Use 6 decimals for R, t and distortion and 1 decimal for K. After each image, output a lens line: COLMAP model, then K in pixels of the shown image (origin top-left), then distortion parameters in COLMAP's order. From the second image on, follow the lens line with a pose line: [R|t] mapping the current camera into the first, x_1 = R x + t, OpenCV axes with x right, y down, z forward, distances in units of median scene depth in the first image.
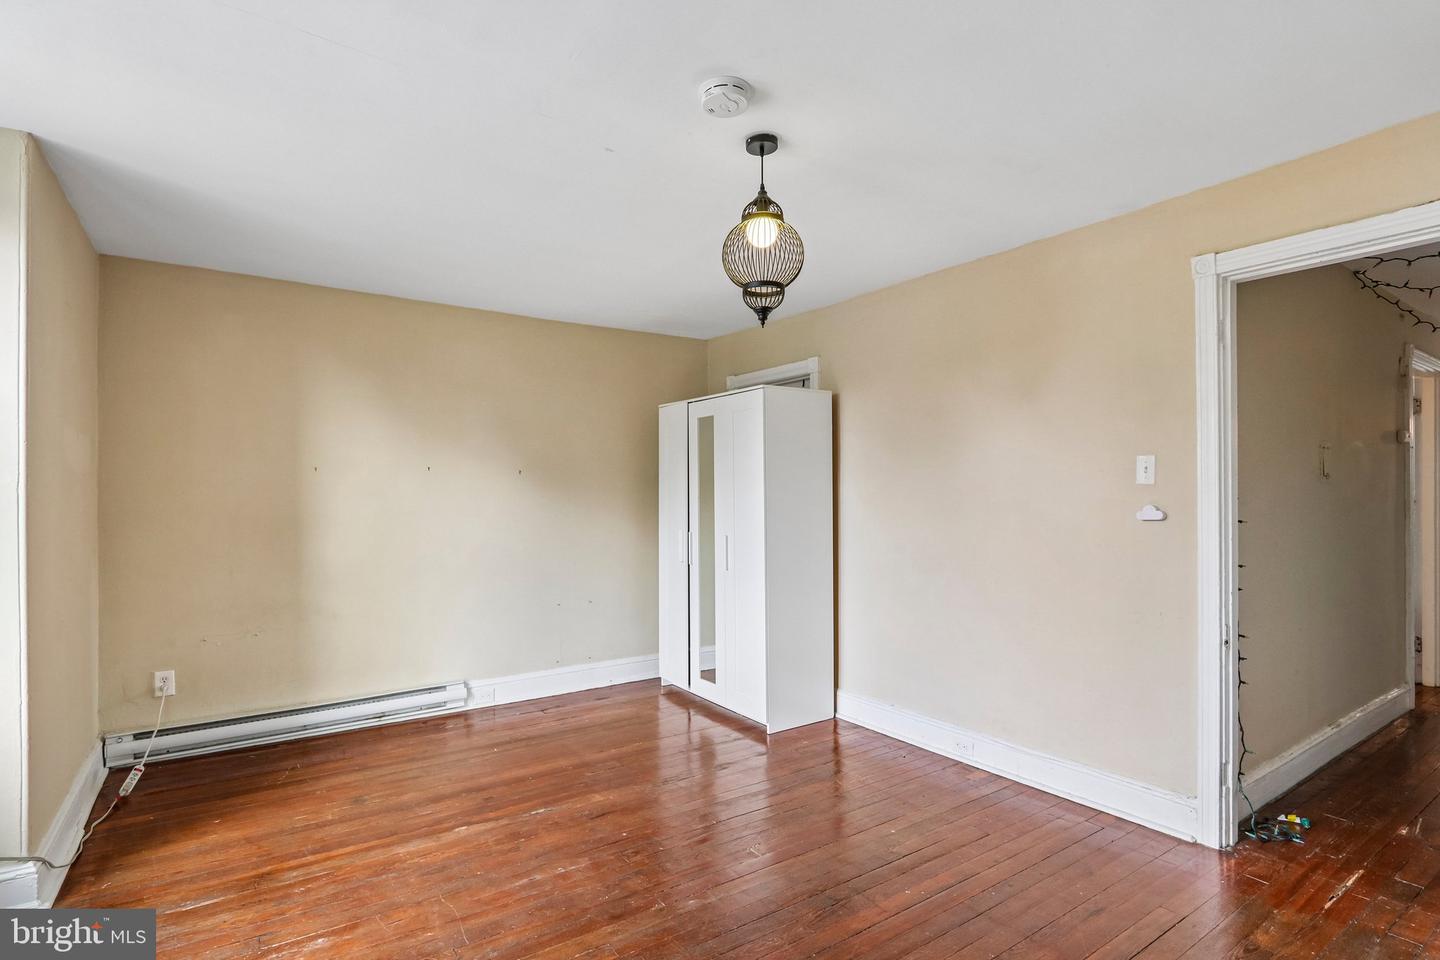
lens RADIAL K [[723.3, 0, 720.0], [0, 723.3, 480.0], [0, 0, 1]] dist [-0.003245, 0.000813]
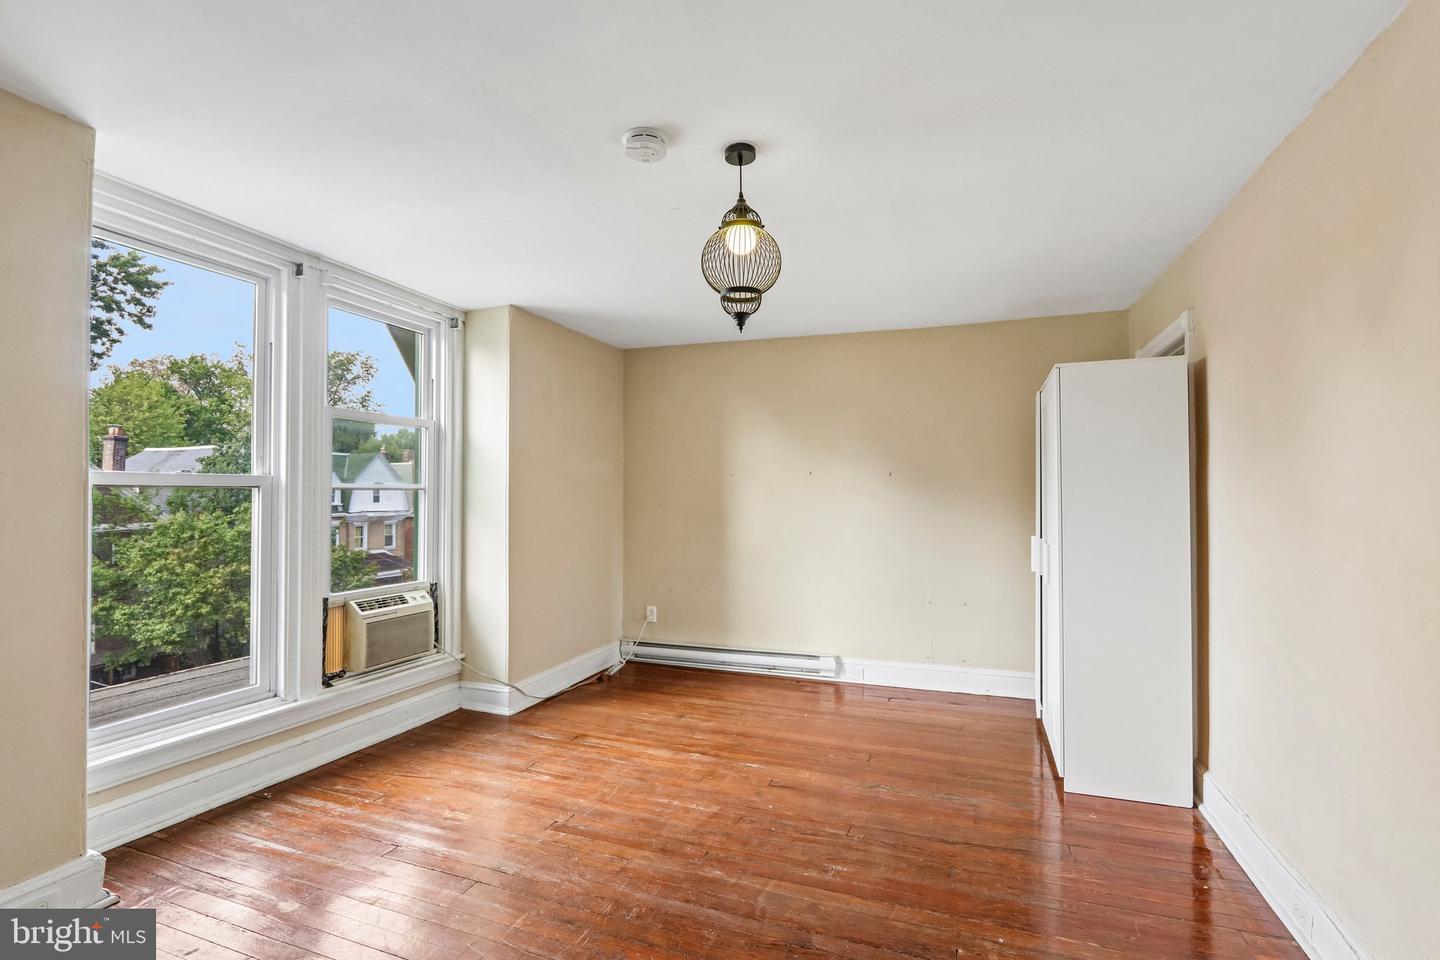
lens RADIAL K [[670.1, 0, 720.9], [0, 670.1, 473.1], [0, 0, 1]] dist [-0.014271, 0.000322]
pose [[0.575892, -0.021058, -0.817254, 0.496282], [0.010949, 0.999777, -0.018046, 0.002240], [0.817452, 0.001444, 0.575994, 0.266534]]
